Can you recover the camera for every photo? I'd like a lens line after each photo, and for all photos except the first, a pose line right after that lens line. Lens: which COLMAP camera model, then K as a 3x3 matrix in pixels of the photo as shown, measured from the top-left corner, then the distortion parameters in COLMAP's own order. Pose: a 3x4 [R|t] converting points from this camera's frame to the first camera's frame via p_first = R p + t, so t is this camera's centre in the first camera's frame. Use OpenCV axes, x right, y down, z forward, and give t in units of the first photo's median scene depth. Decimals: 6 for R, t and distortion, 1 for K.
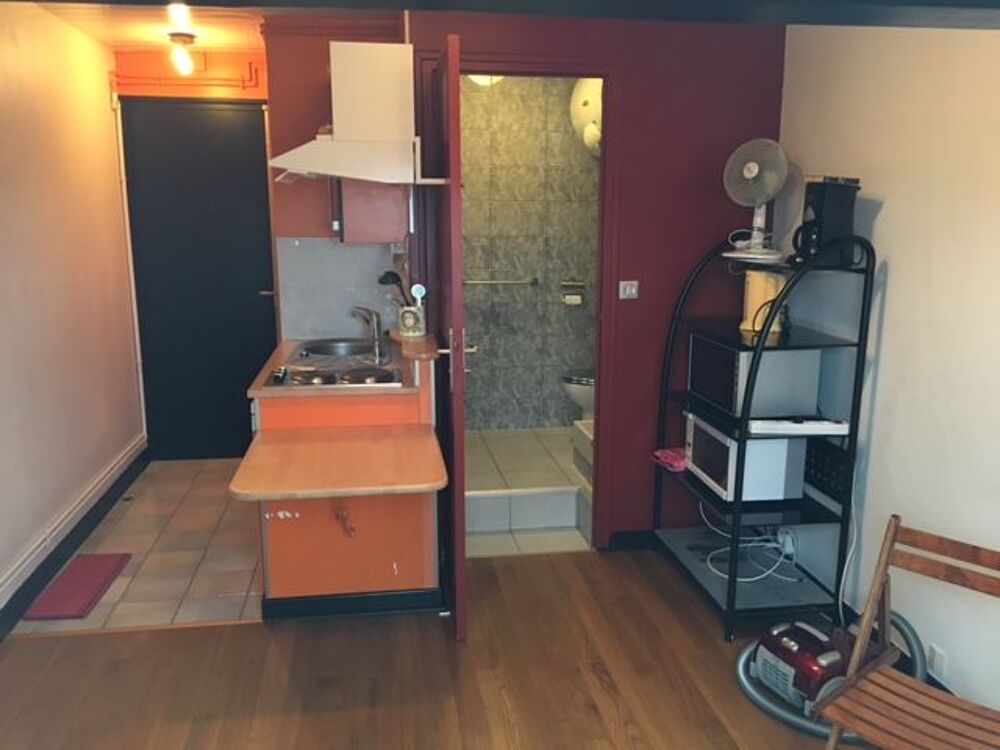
lens RADIAL K [[847.3, 0, 501.5], [0, 847.3, 376.6], [0, 0, 1]] dist [0.027097, -0.036117]
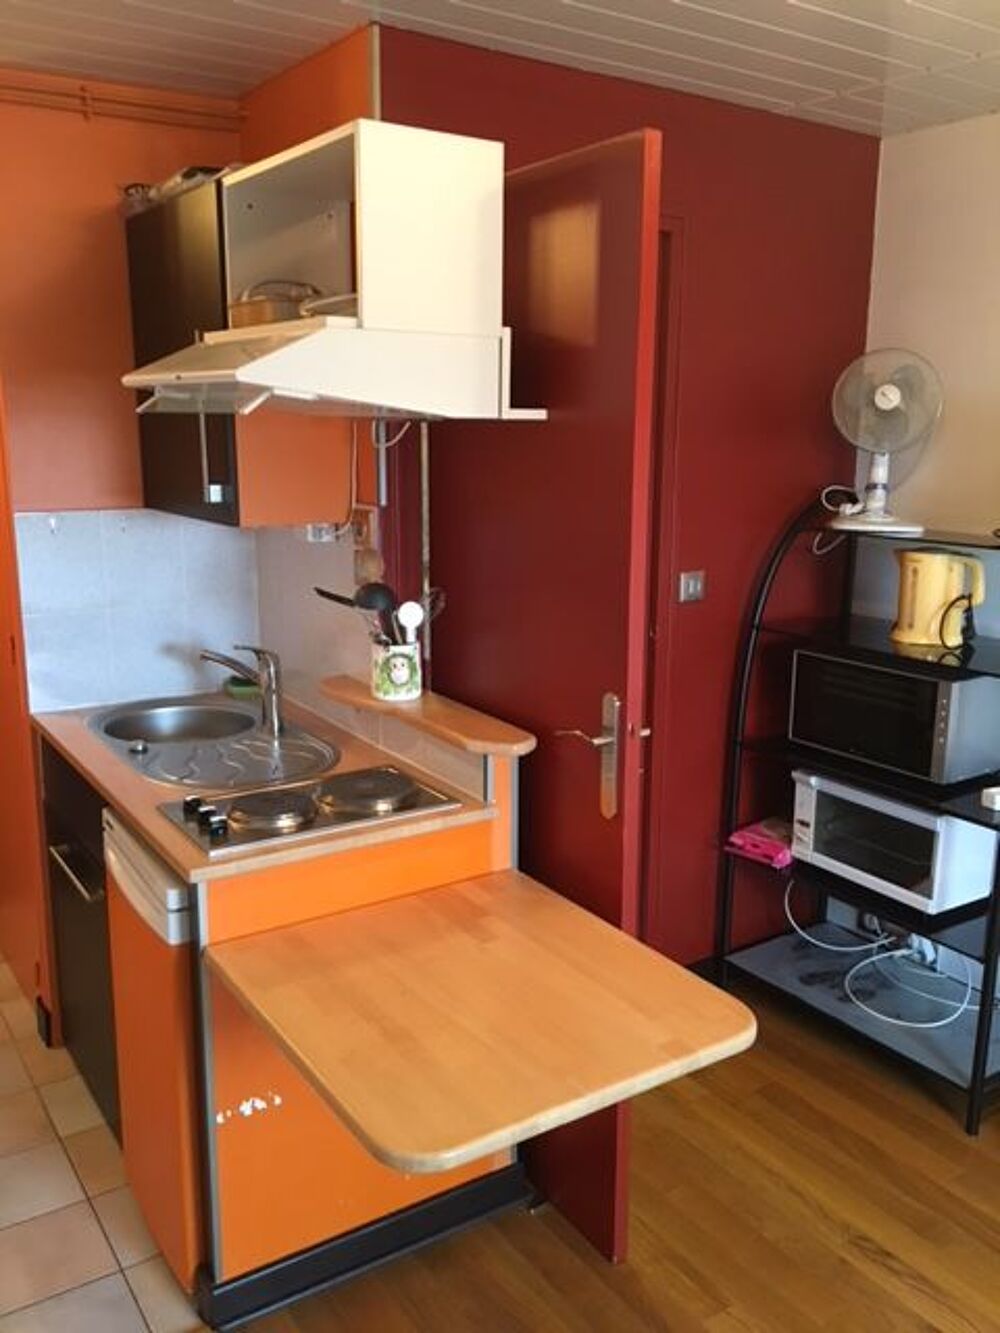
lens RADIAL K [[1129.5, 0, 500.5], [0, 1129.5, 660.9], [0, 0, 1]] dist [0.027097, -0.036117]
pose [[0.905832, -0.083324, 0.415363, -0.333013], [0.078919, 0.996493, 0.027795, -0.084337], [-0.416222, 0.007602, 0.909231, 0.318473]]
